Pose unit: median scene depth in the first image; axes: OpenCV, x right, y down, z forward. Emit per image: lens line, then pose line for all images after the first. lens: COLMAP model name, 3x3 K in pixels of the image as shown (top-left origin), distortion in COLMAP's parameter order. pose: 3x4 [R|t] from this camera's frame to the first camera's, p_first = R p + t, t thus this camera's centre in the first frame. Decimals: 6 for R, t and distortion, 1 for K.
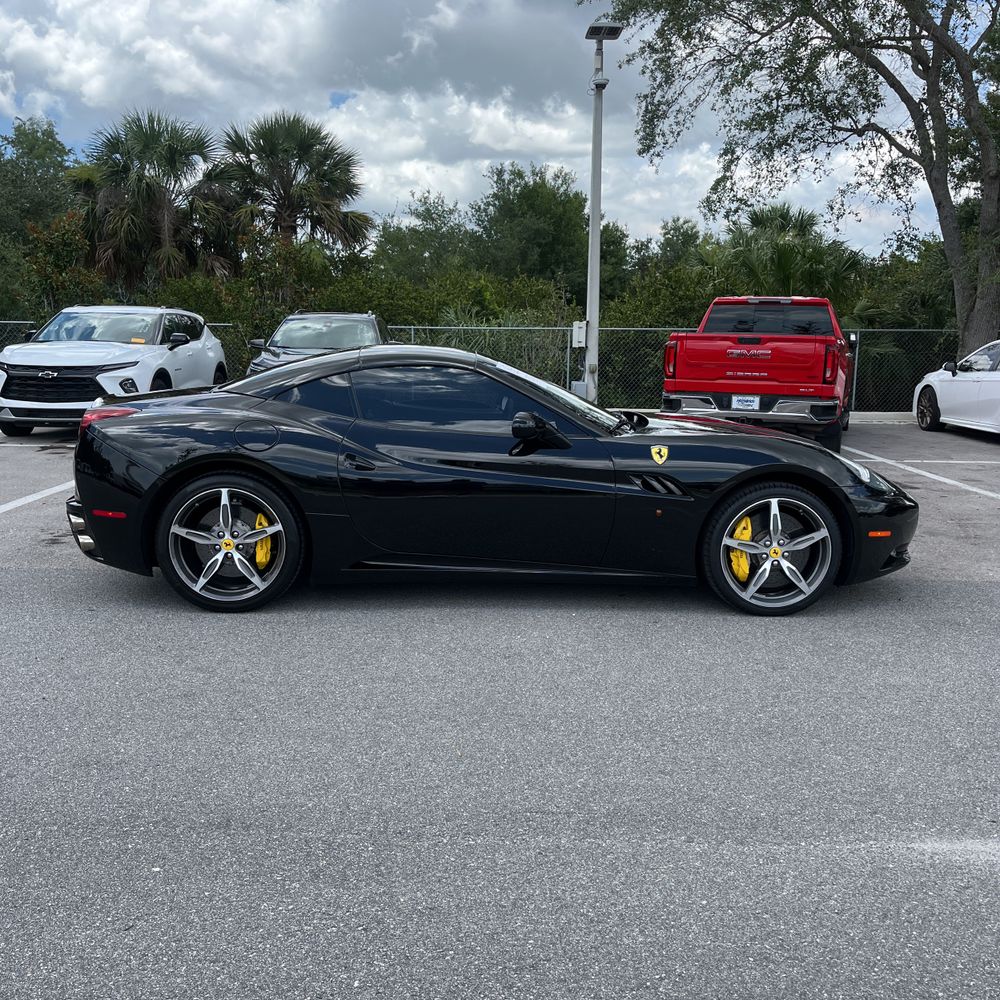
lens RADIAL K [[1015.0, 0, 500.1], [0, 1015.0, 524.2], [0, 0, 1]] dist [0.007224, 0.013611]
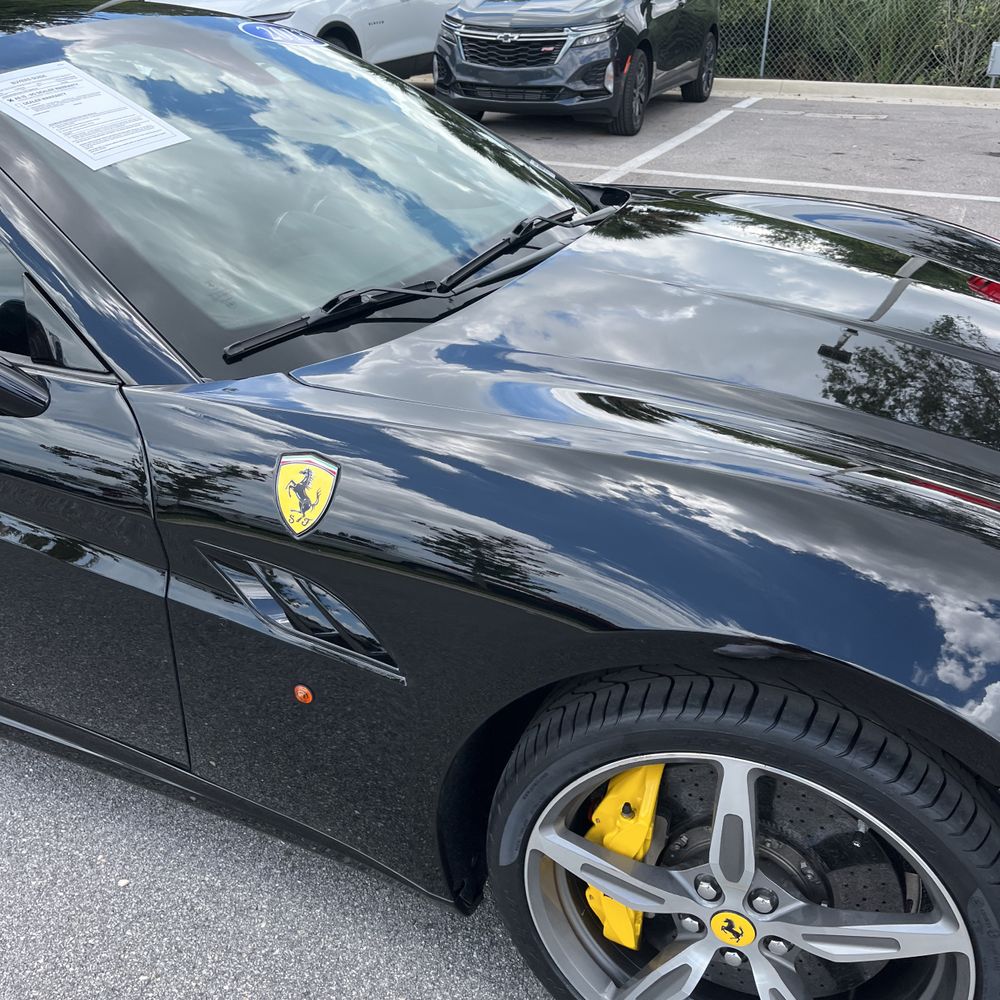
lens RADIAL K [[1015.0, 0, 500.1], [0, 1015.0, 524.2], [0, 0, 1]] dist [0.007224, 0.013611]
pose [[0.913915, 0.186382, -0.360585, 0.078729], [-0.064451, 0.943709, 0.324438, -0.039271], [0.400756, -0.273268, 0.874482, 0.212261]]
